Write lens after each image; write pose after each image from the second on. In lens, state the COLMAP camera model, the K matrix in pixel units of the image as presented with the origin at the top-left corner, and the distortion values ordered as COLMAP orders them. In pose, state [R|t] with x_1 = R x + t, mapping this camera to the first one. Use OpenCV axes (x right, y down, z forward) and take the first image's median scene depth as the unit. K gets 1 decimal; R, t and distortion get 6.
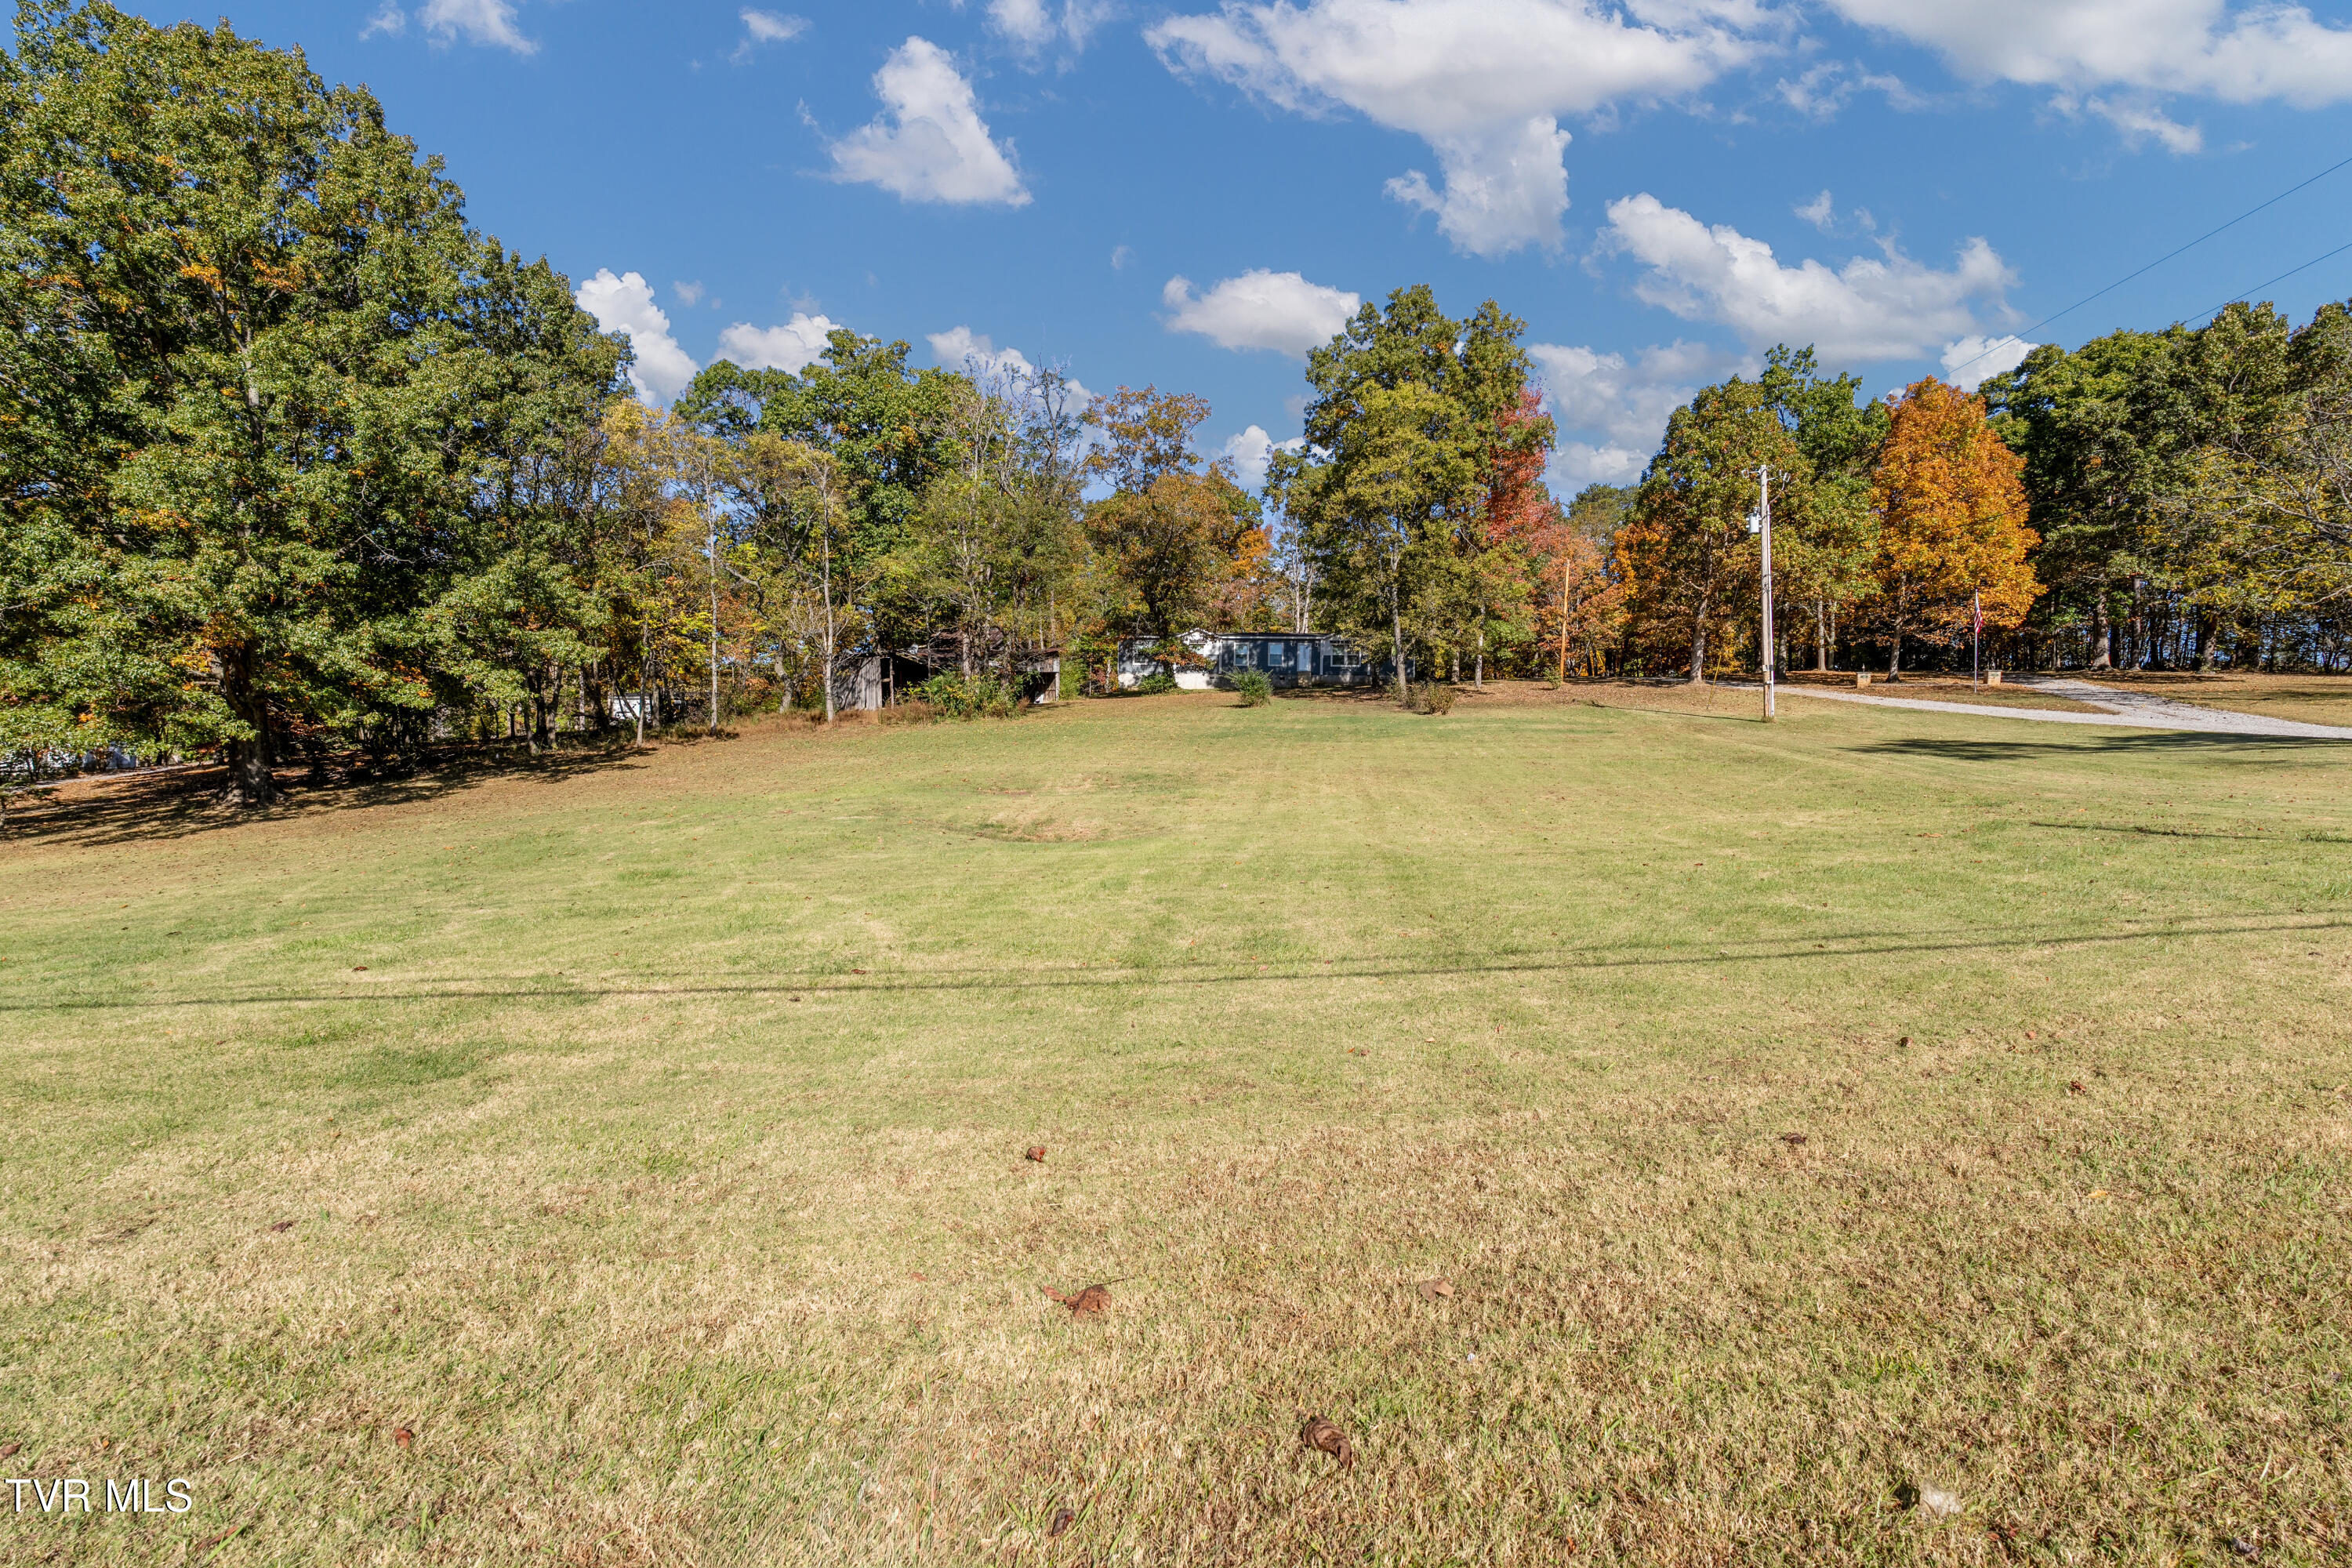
lens RADIAL K [[1028.7, 0, 1177.5], [0, 1028.7, 792.2], [0, 0, 1]] dist [-0.013837, 0.001361]
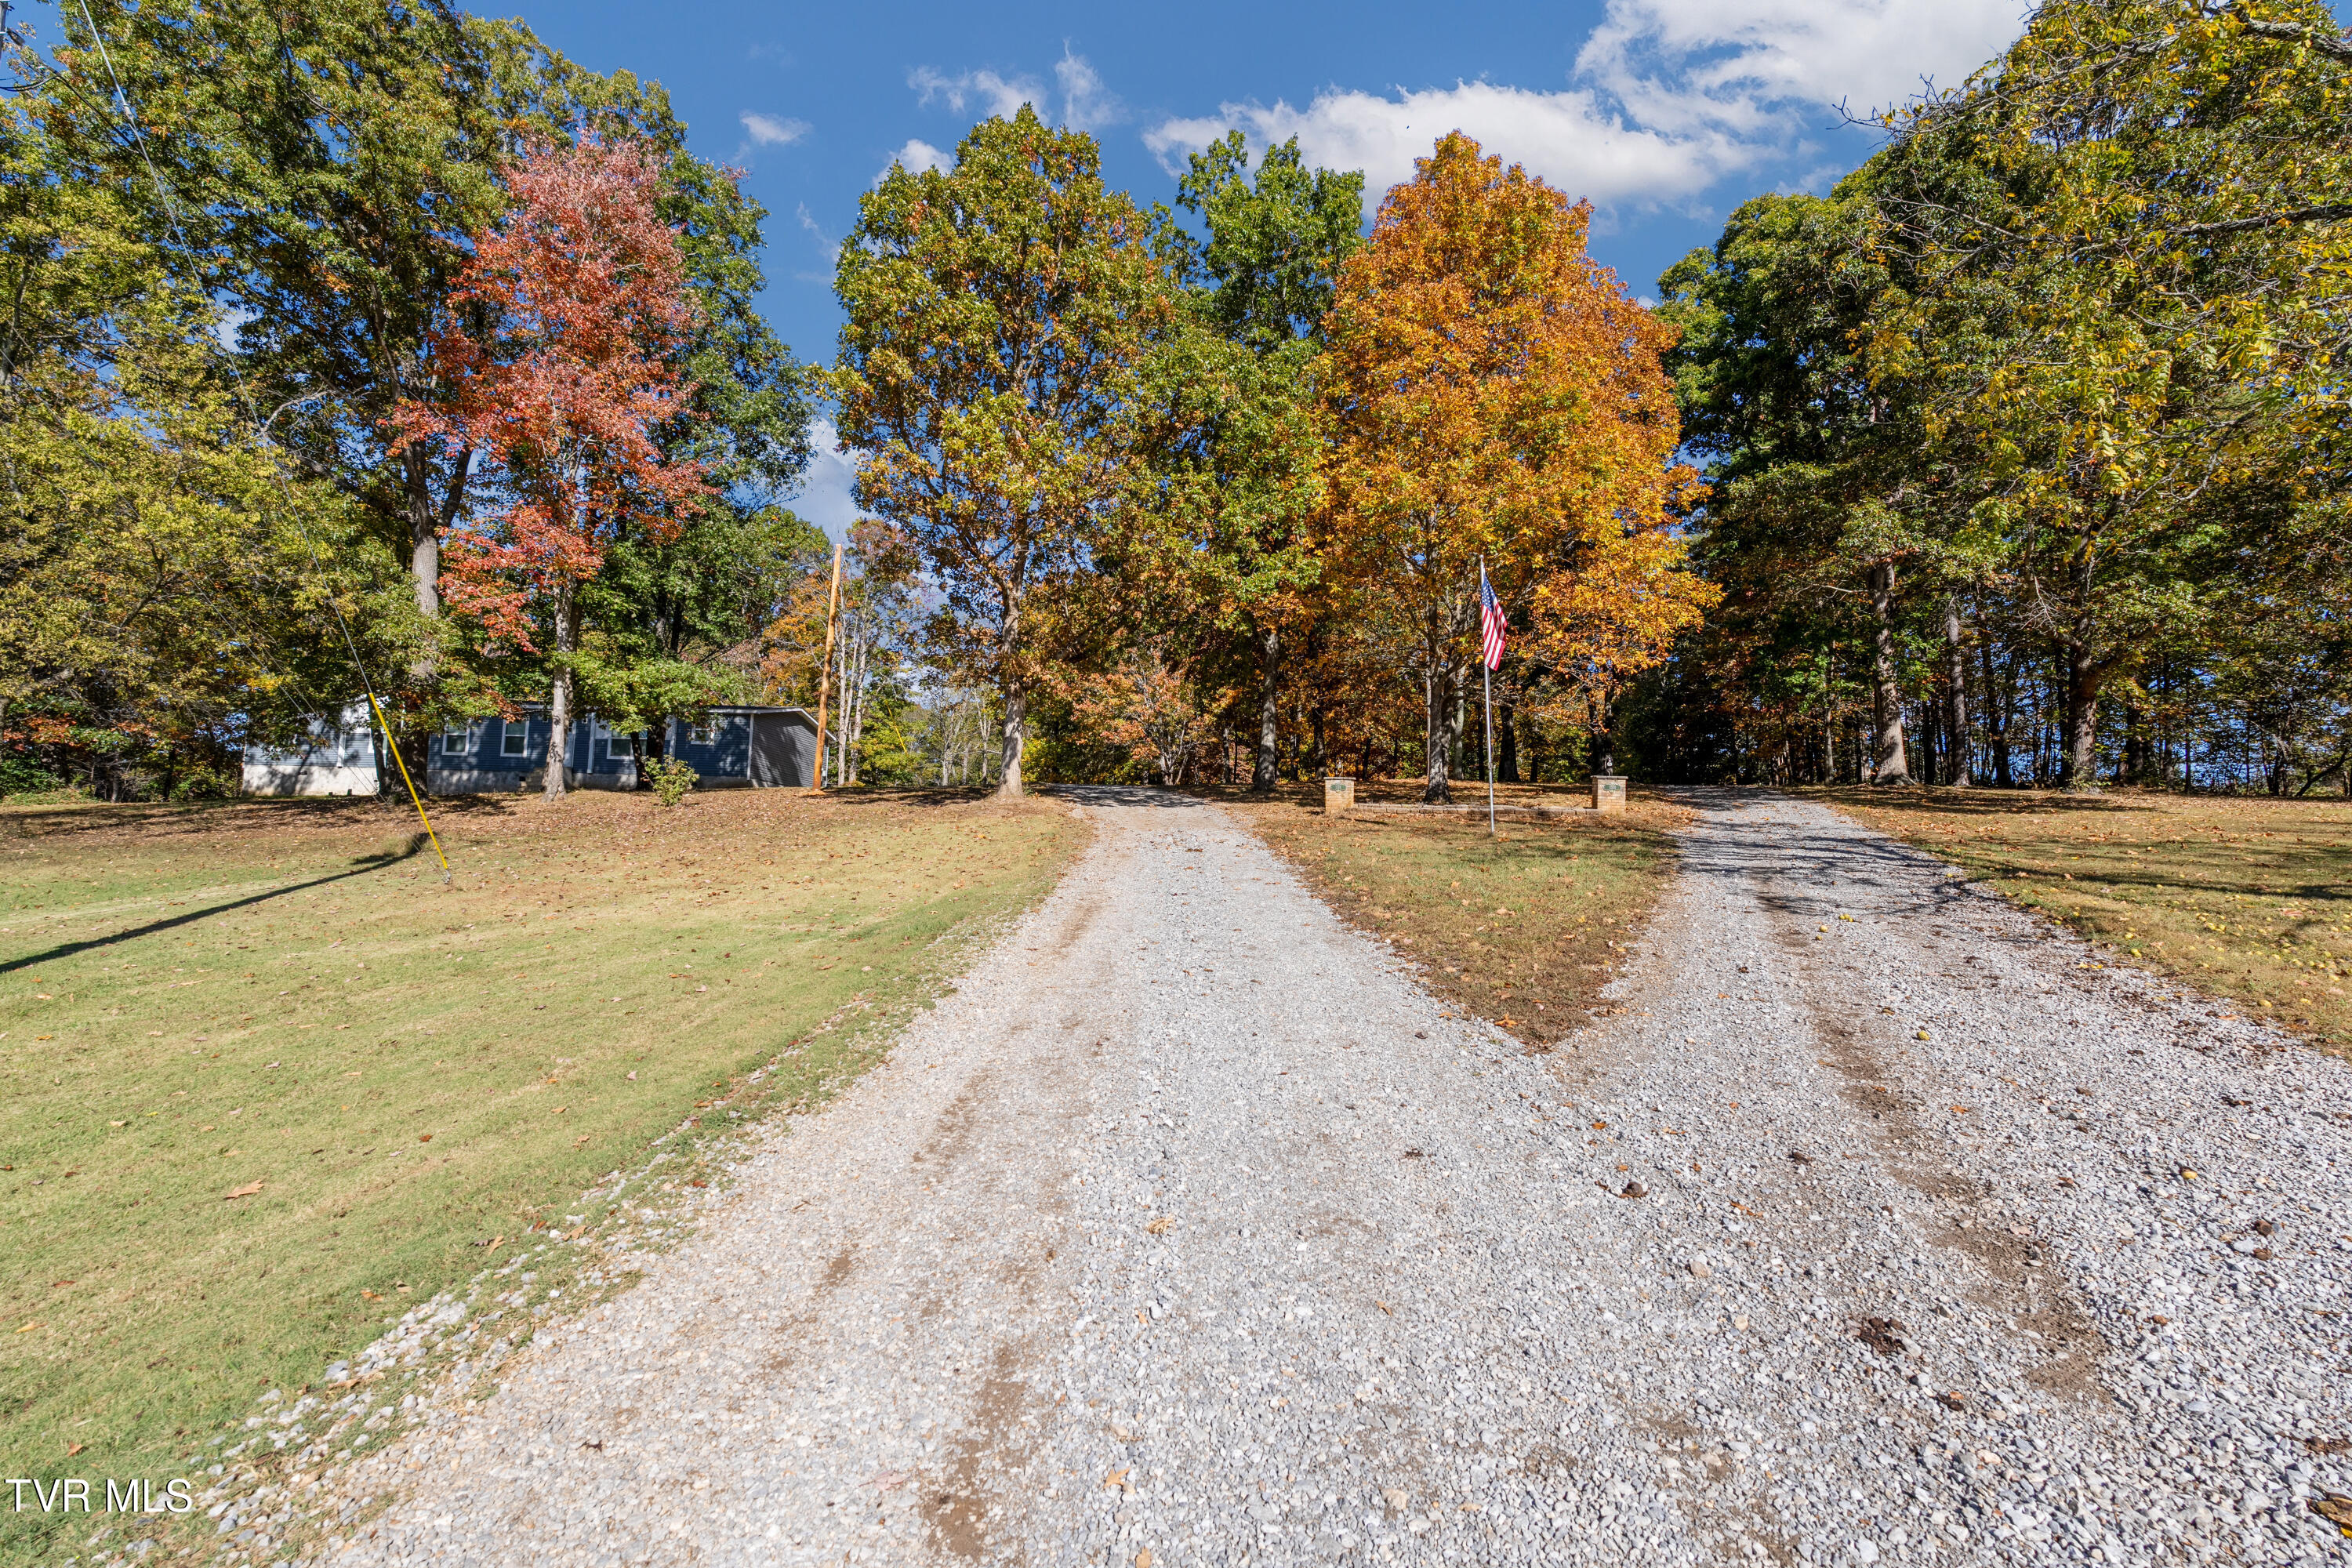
lens RADIAL K [[1028.7, 0, 1183.8], [0, 1028.7, 791.2], [0, 0, 1]] dist [-0.013837, 0.001361]
pose [[0.997858, 0.016977, 0.063181, 0.583776], [-0.010118, 0.994171, -0.107340, -0.064847], [-0.064635, 0.106471, 0.992213, 0.575686]]
